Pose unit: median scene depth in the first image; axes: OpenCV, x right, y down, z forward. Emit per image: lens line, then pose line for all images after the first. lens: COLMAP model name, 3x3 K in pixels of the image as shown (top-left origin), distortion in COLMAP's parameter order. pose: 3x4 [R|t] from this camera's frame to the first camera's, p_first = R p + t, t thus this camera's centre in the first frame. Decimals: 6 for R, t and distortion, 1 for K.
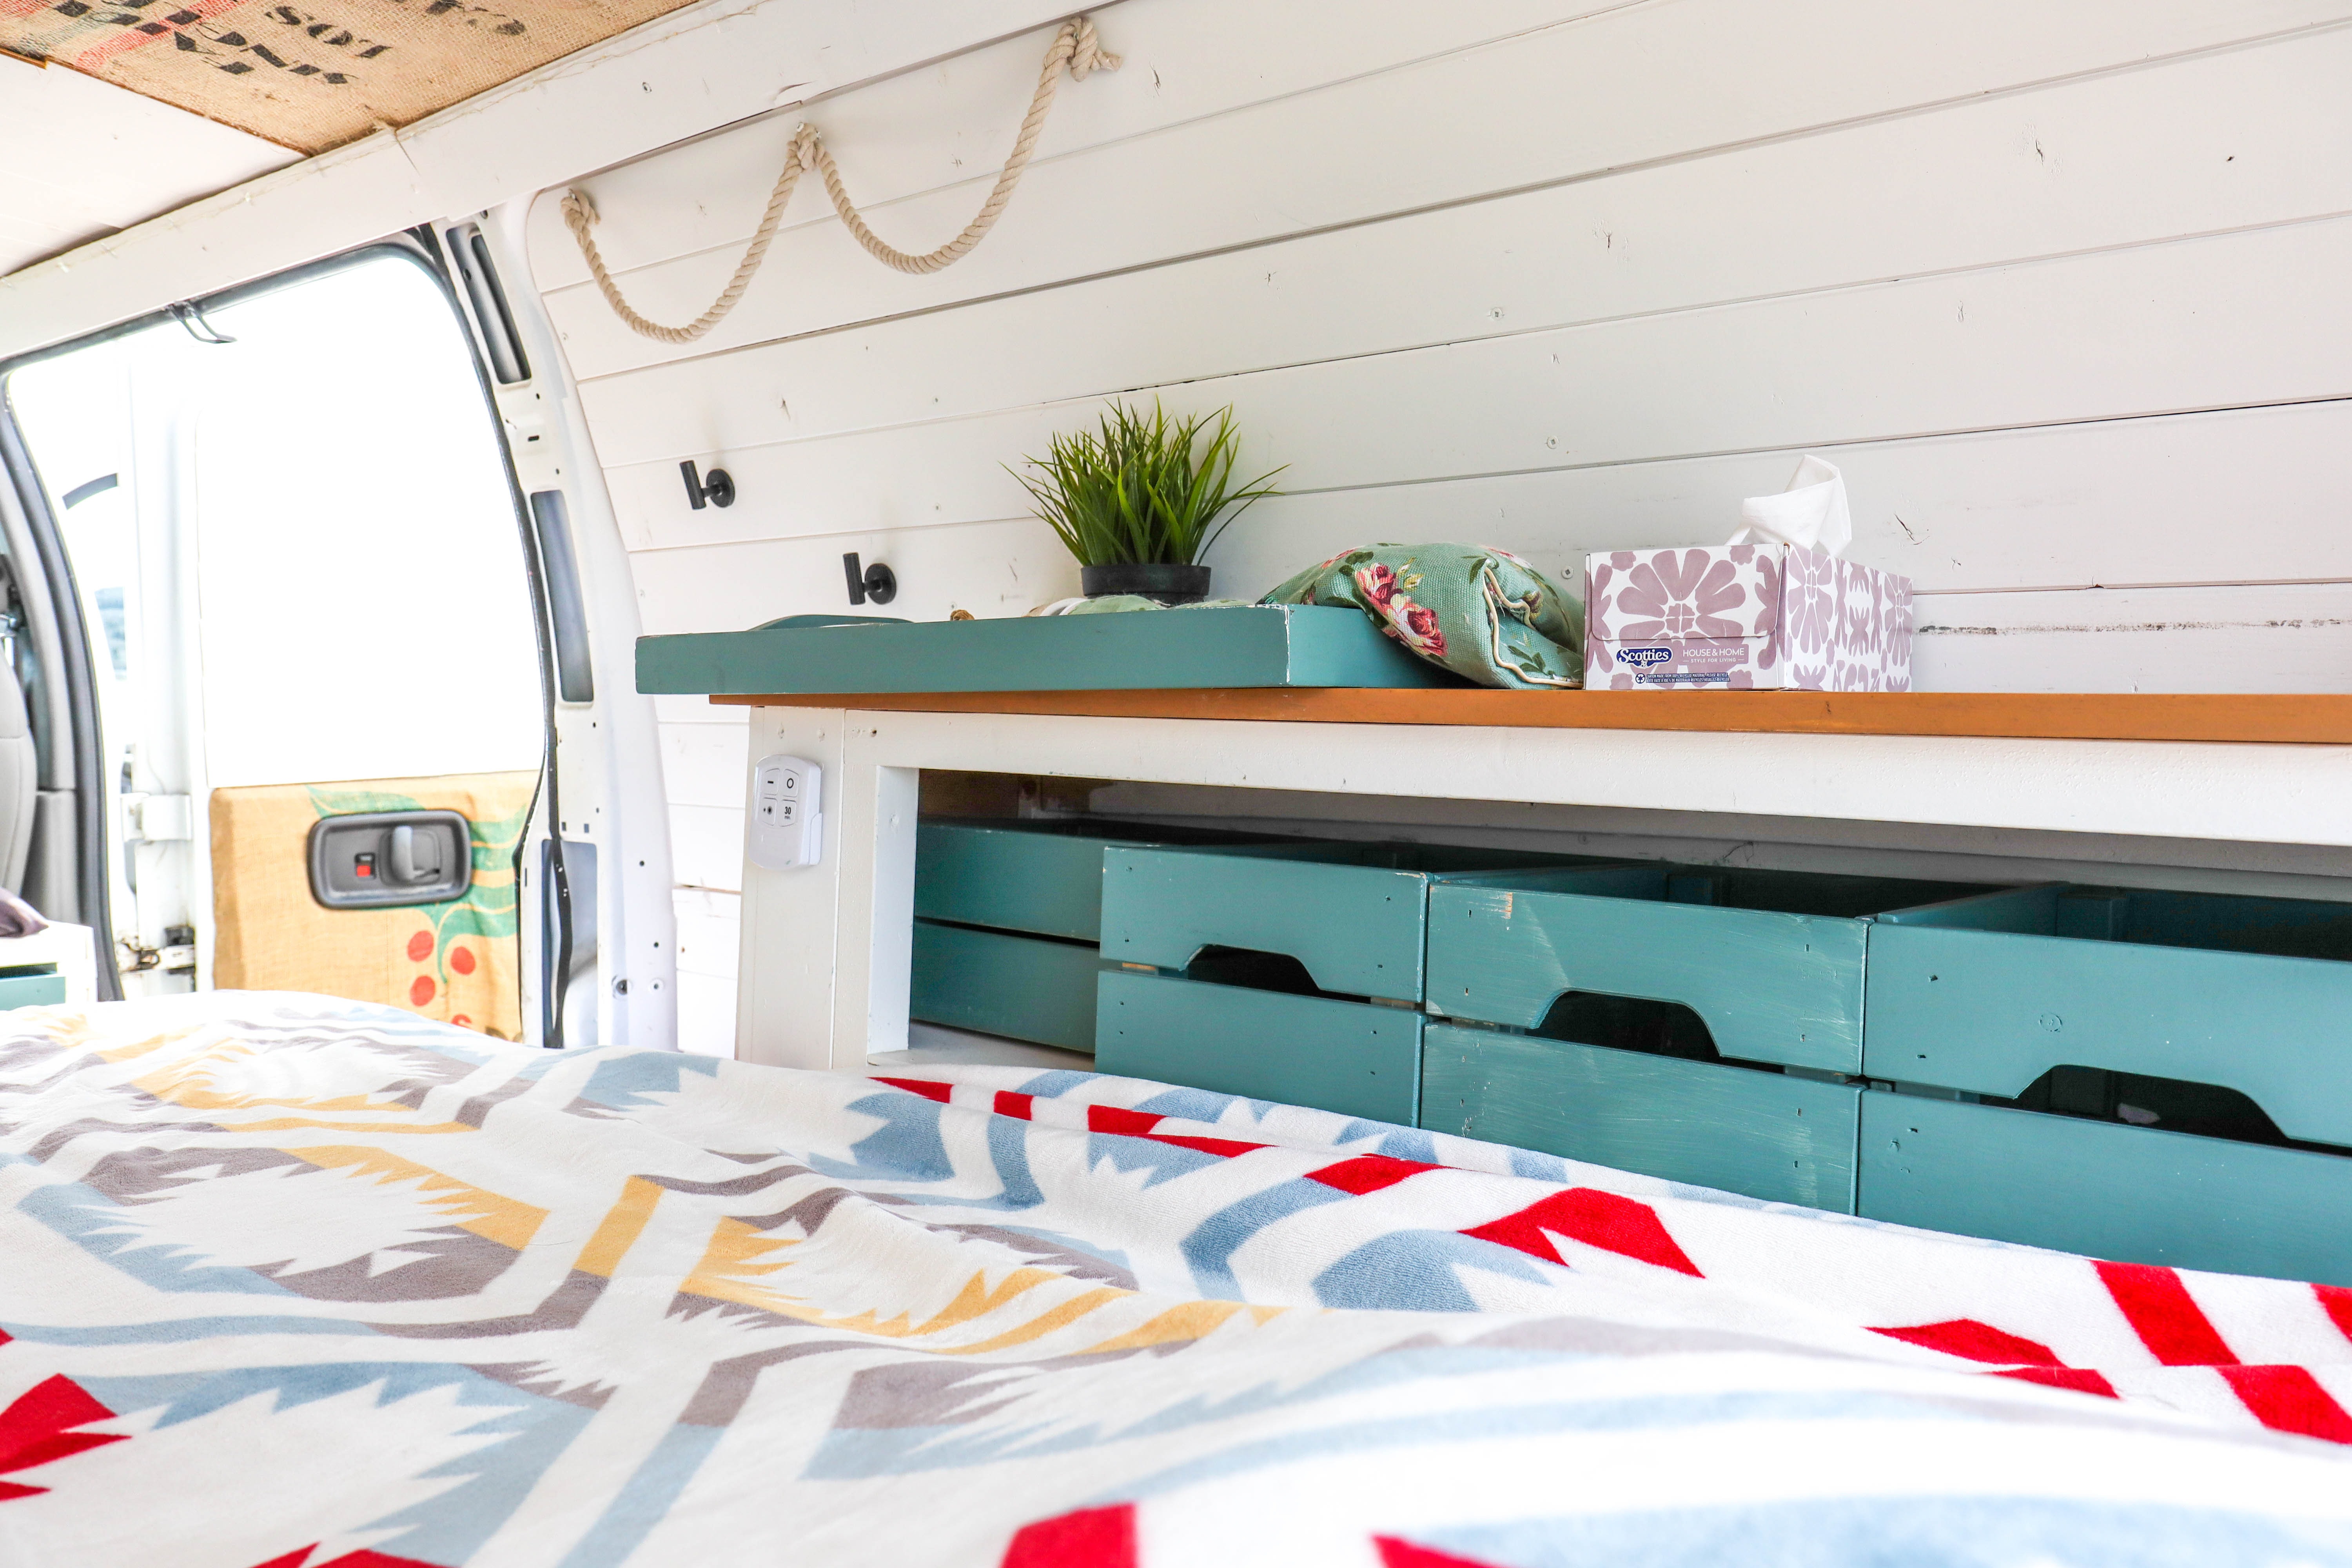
lens RADIAL K [[1823.5, 0, 1172.9], [0, 1823.5, 784.7], [0, 0, 1]] dist [-0.000407, 0.012422]
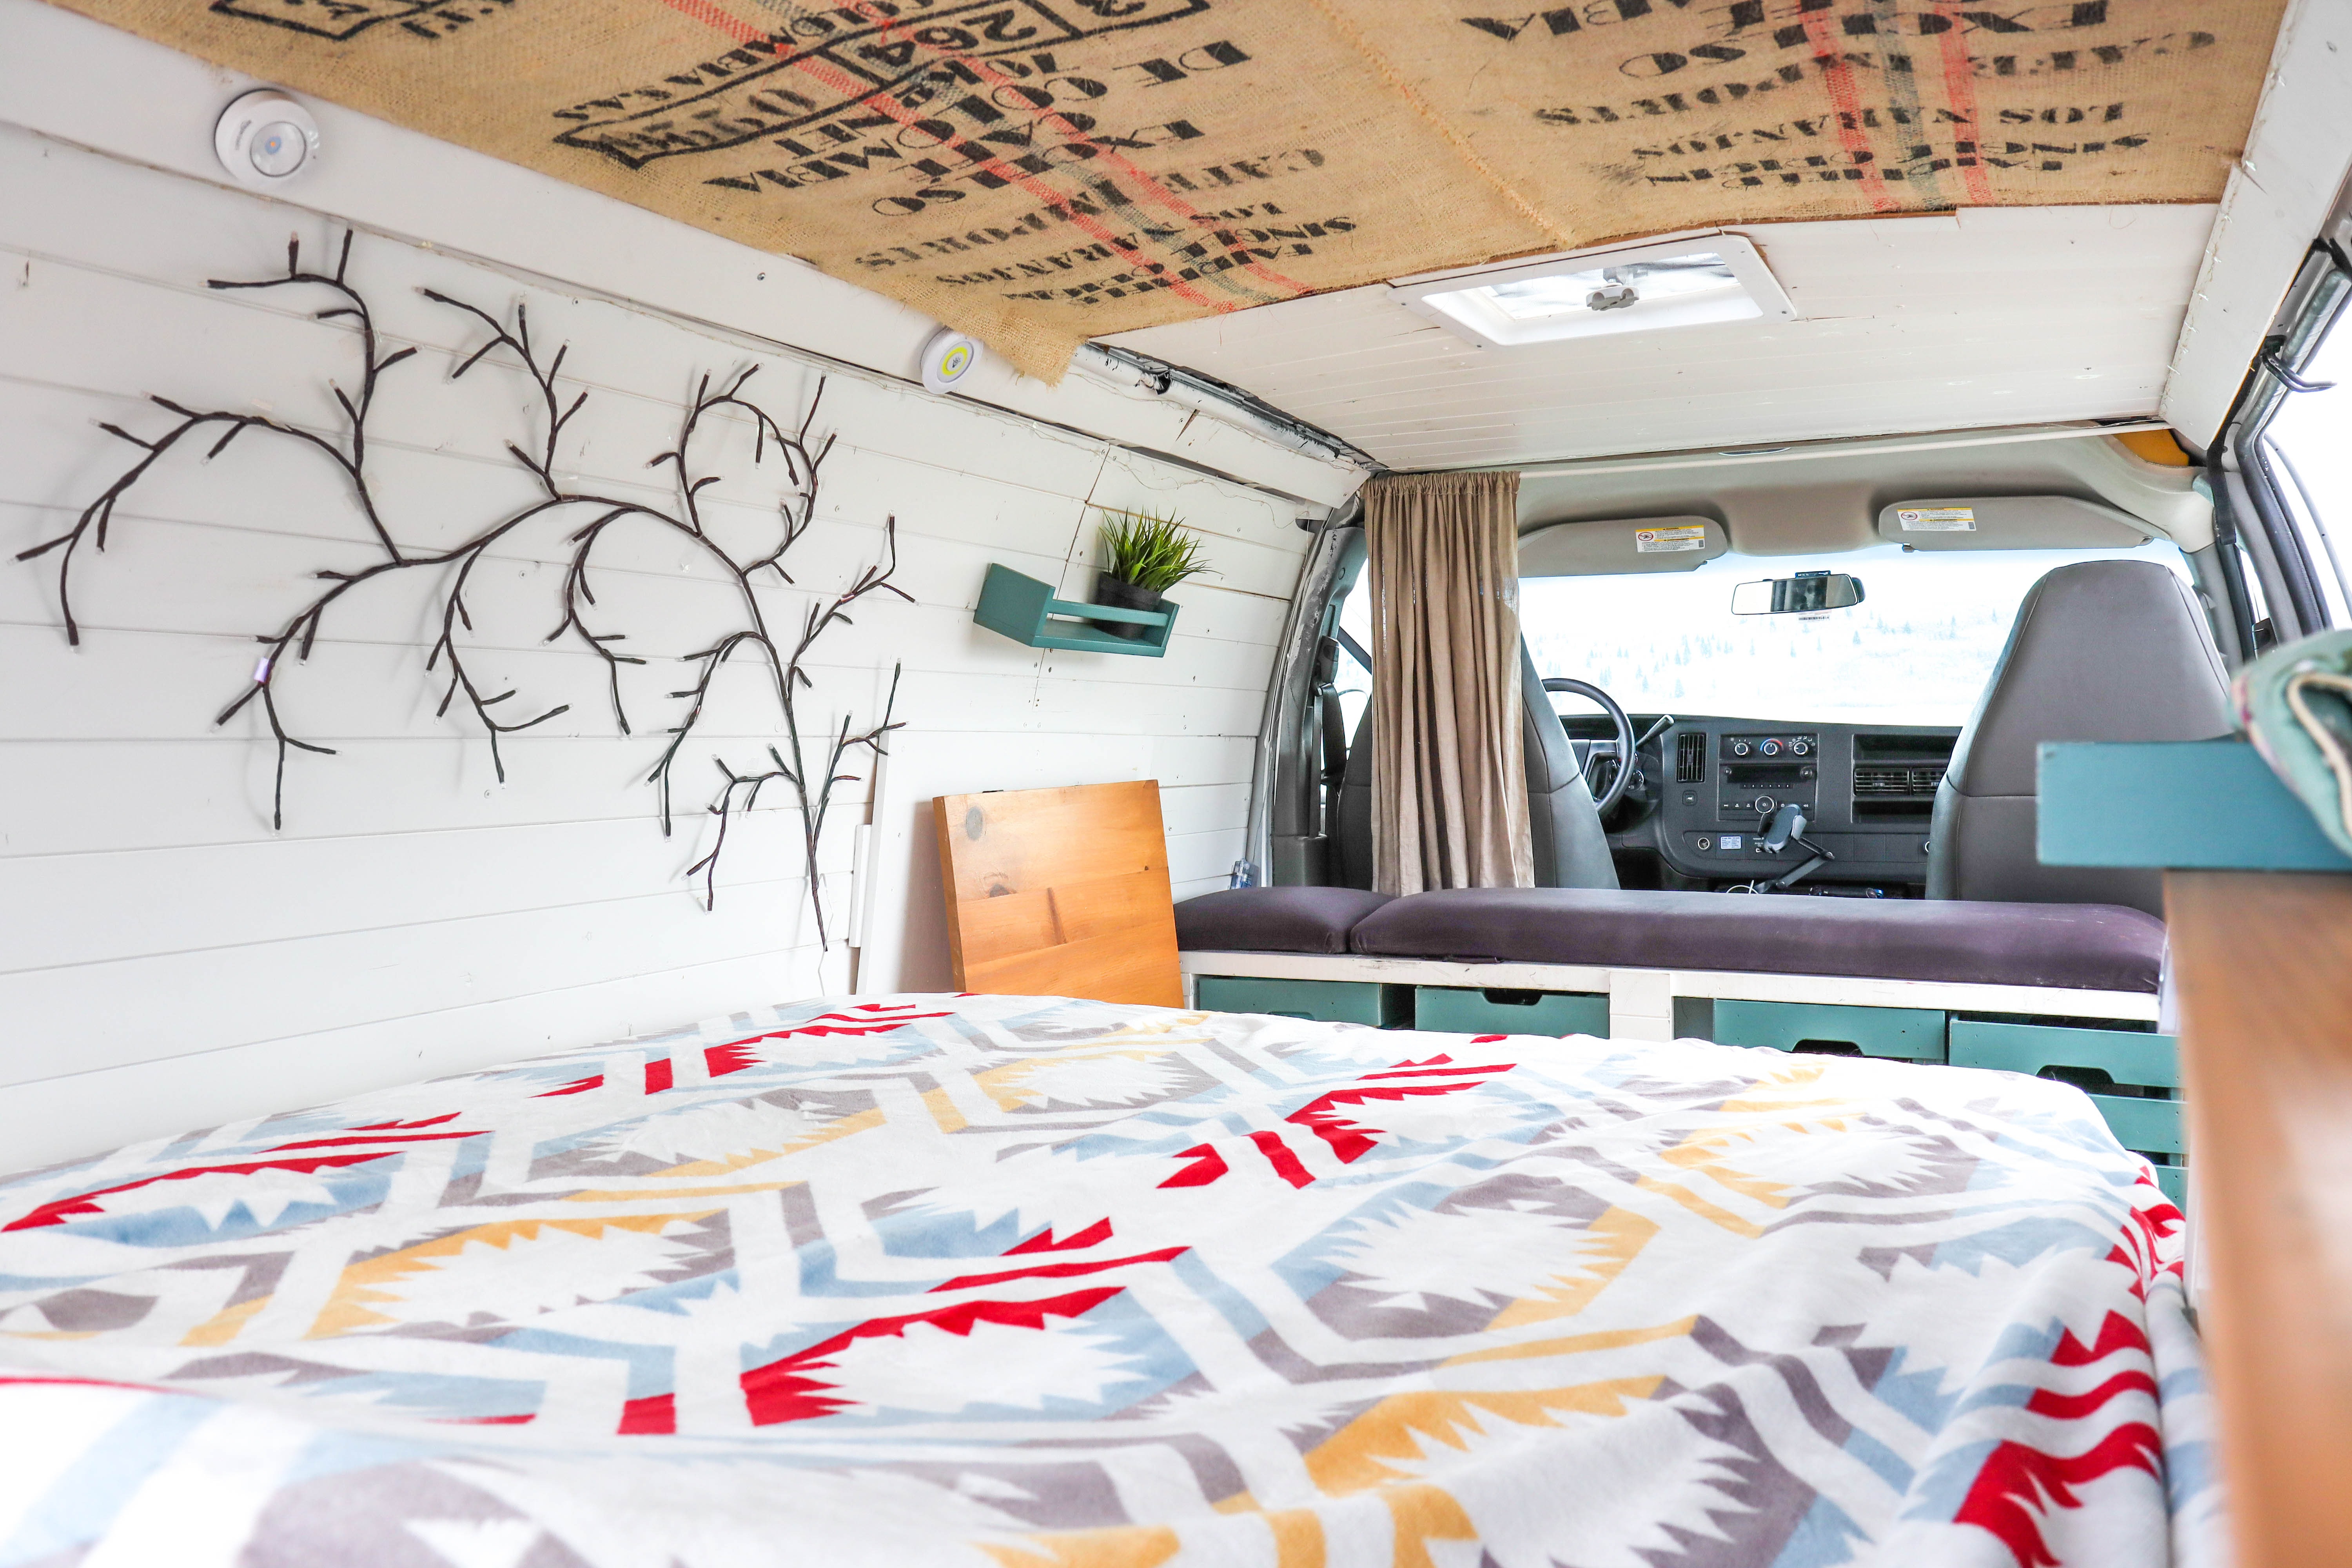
lens RADIAL K [[1824.0, 0, 1174.4], [0, 1824.0, 783.2], [0, 0, 1]] dist [0.001426, 0.009873]
pose [[0.227168, 0.018105, -0.973687, 0.617860], [-0.033231, 0.999389, 0.010830, -0.076072], [0.973288, 0.029897, 0.227631, 0.513724]]
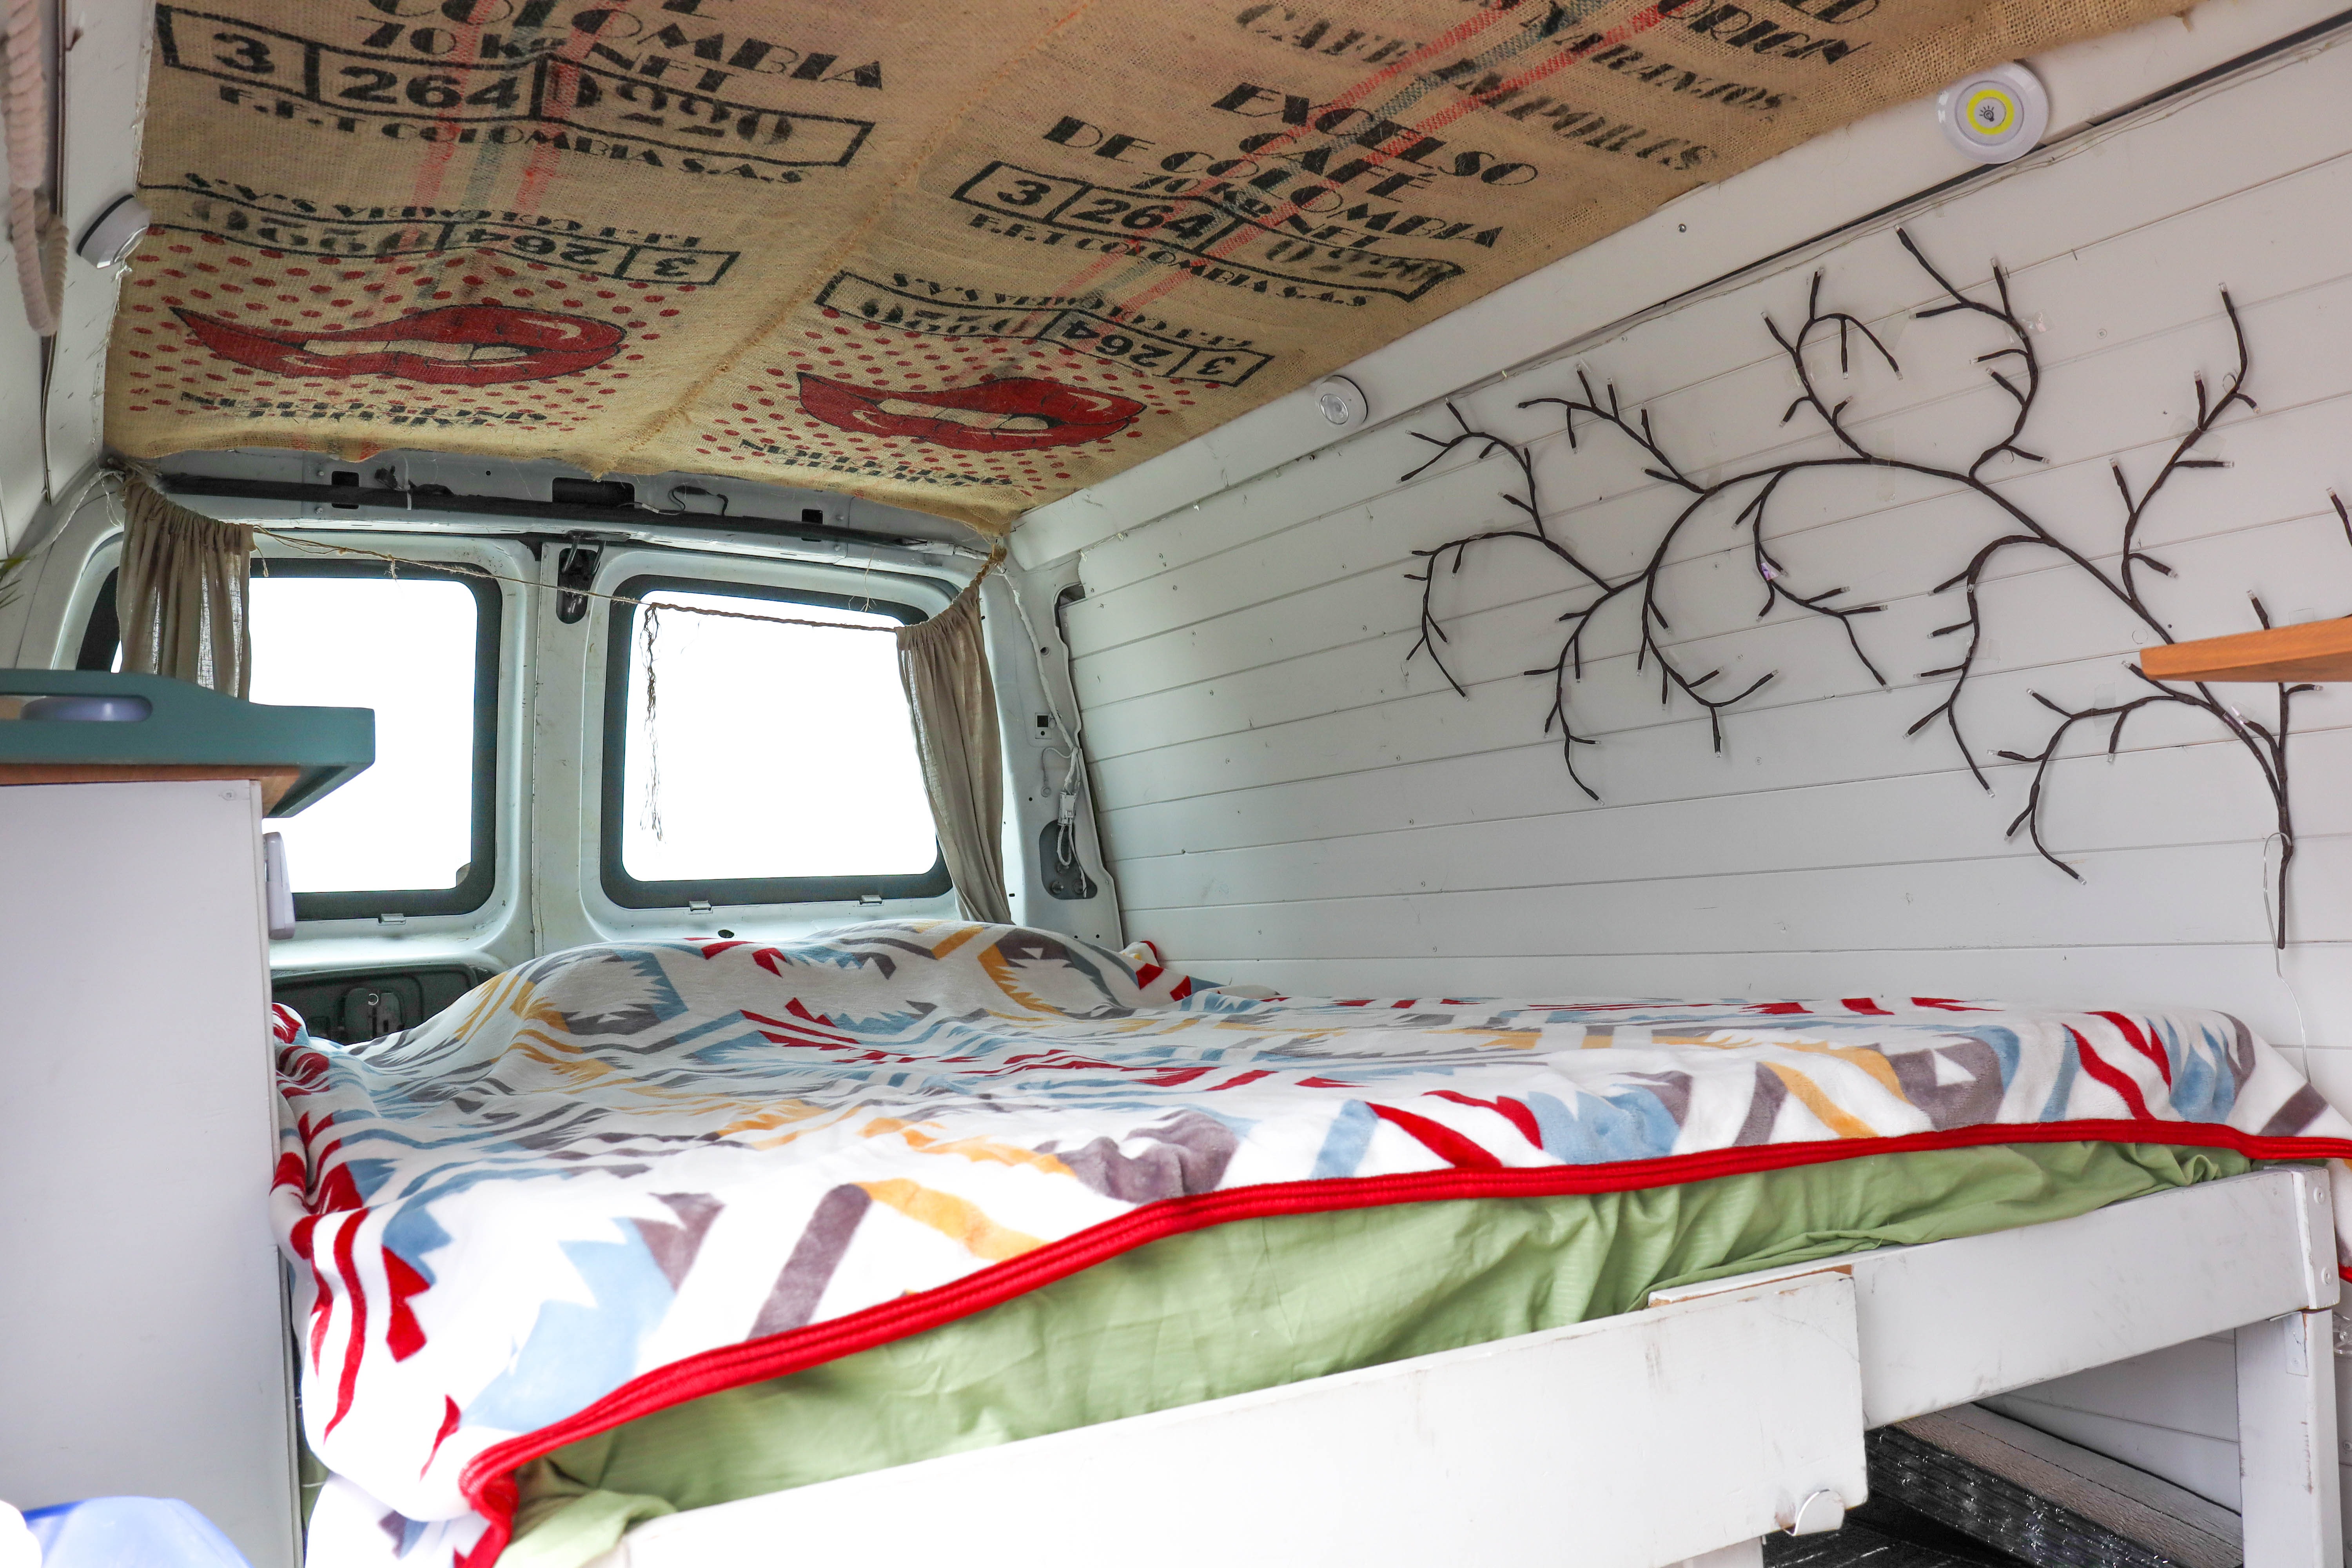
lens RADIAL K [[1823.5, 0, 1172.9], [0, 1823.5, 784.7], [0, 0, 1]] dist [-0.000407, 0.012422]
pose [[-0.946534, 0.069785, 0.314965, -1.394635], [0.062991, 0.997510, -0.031712, 0.029578], [-0.316394, -0.010177, -0.948573, 2.453335]]
